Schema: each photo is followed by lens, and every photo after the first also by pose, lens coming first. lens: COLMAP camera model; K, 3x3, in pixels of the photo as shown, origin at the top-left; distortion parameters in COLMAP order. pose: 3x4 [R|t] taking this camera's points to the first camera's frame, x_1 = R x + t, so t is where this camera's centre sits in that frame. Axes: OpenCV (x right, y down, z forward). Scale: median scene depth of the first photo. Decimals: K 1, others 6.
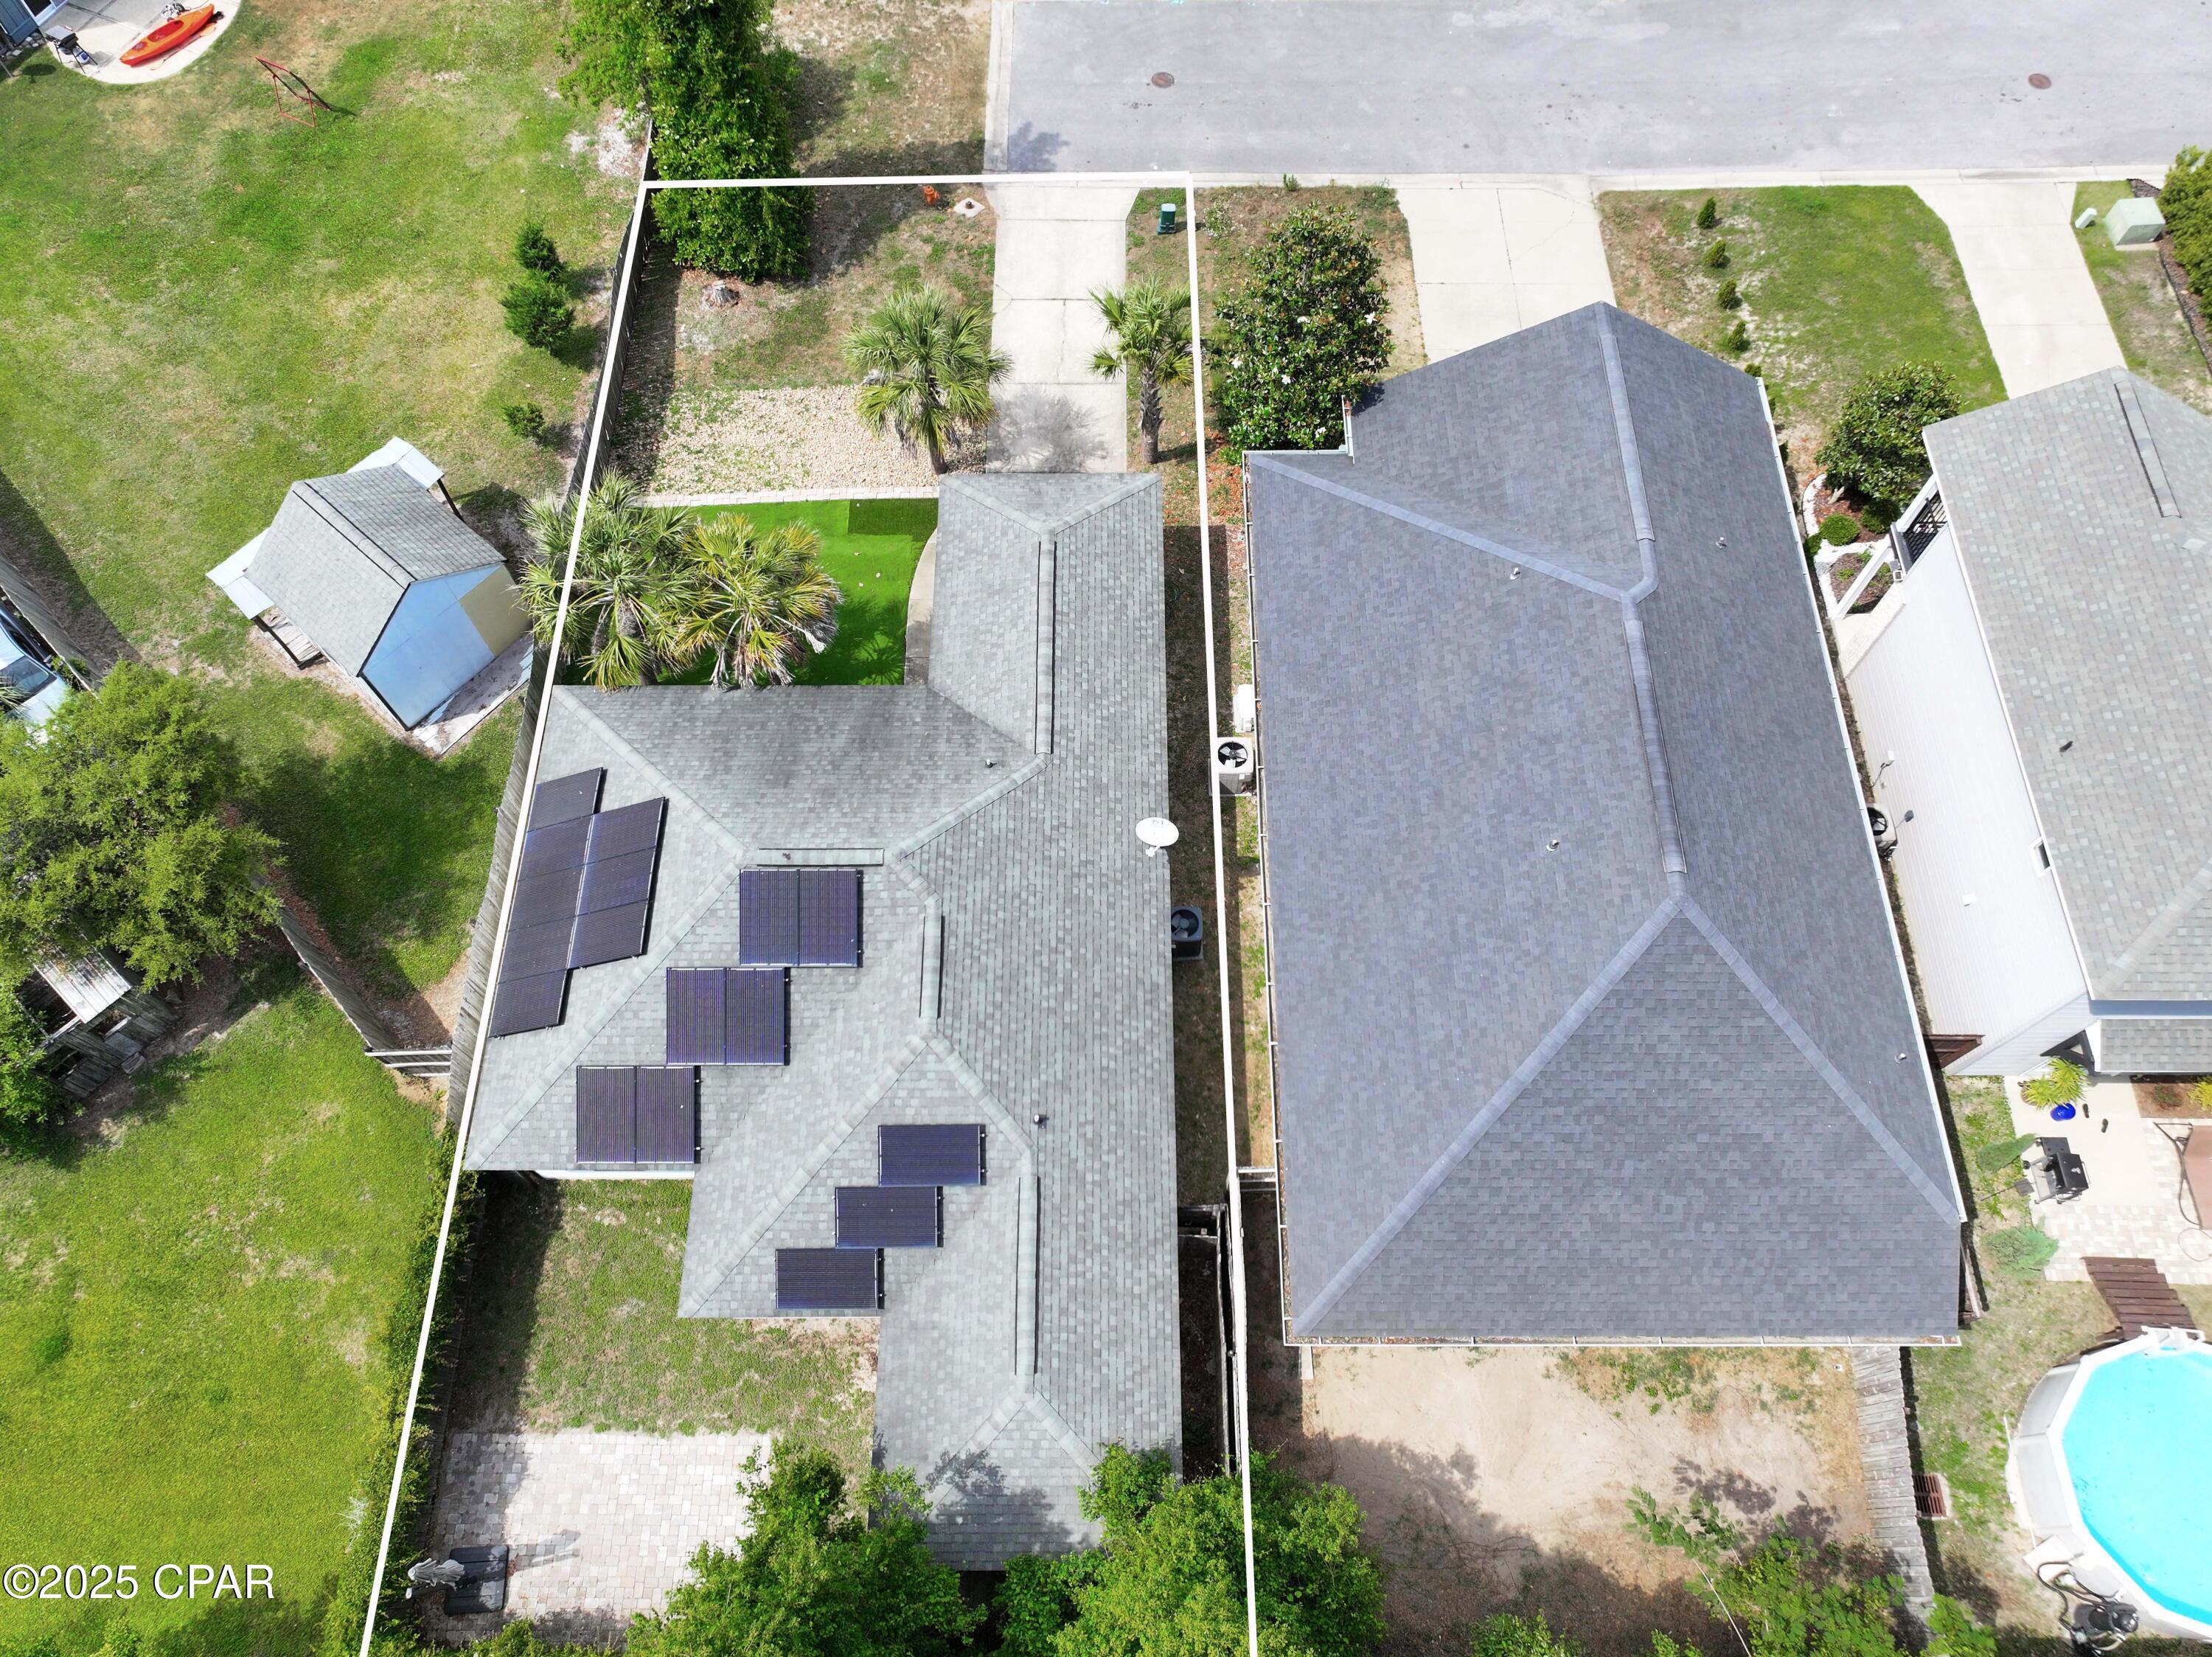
lens RADIAL K [[1547.8, 0, 1106.2], [0, 1547.8, 818.5], [0, 0, 1]] dist [0.009605, -0.006936]
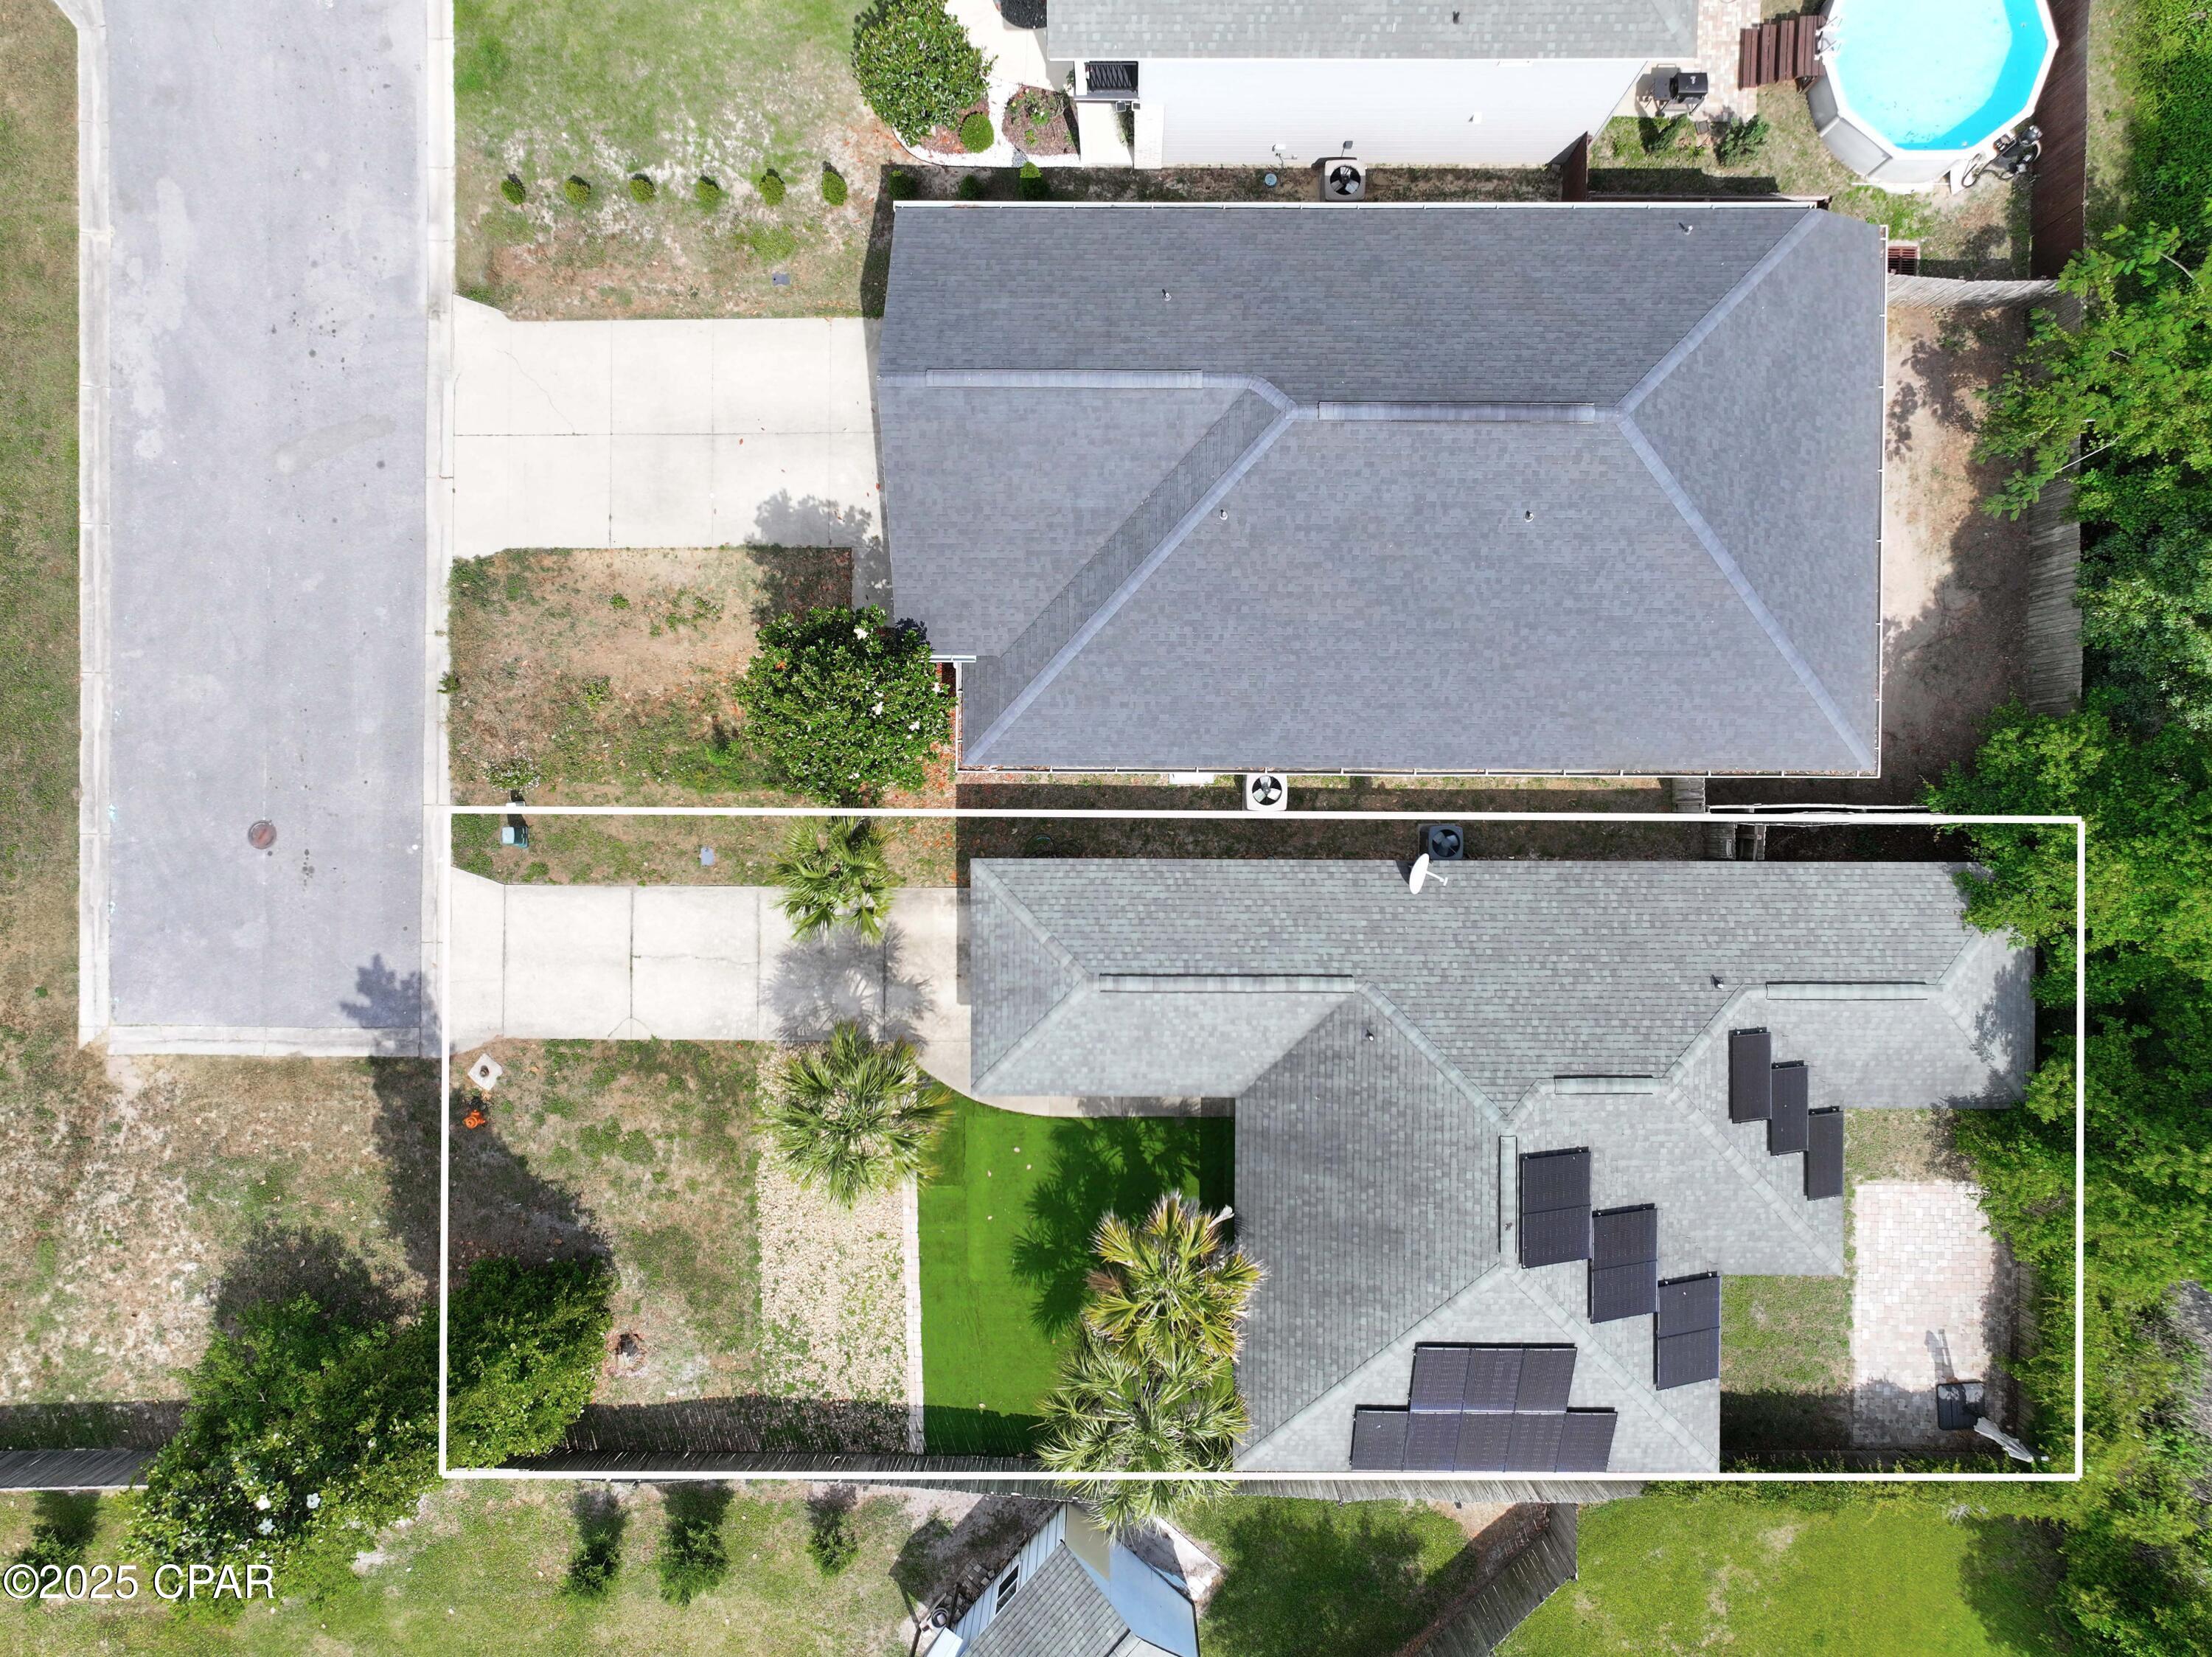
lens RADIAL K [[1547.8, 0, 1100.2], [0, 1547.8, 816.6], [0, 0, 1]] dist [0.009605, -0.006936]
pose [[0.004349, -0.999991, 0.000151, 0.072013], [0.898317, 0.003973, 0.439330, -0.662691], [-0.439327, -0.001775, 0.898326, 0.150598]]
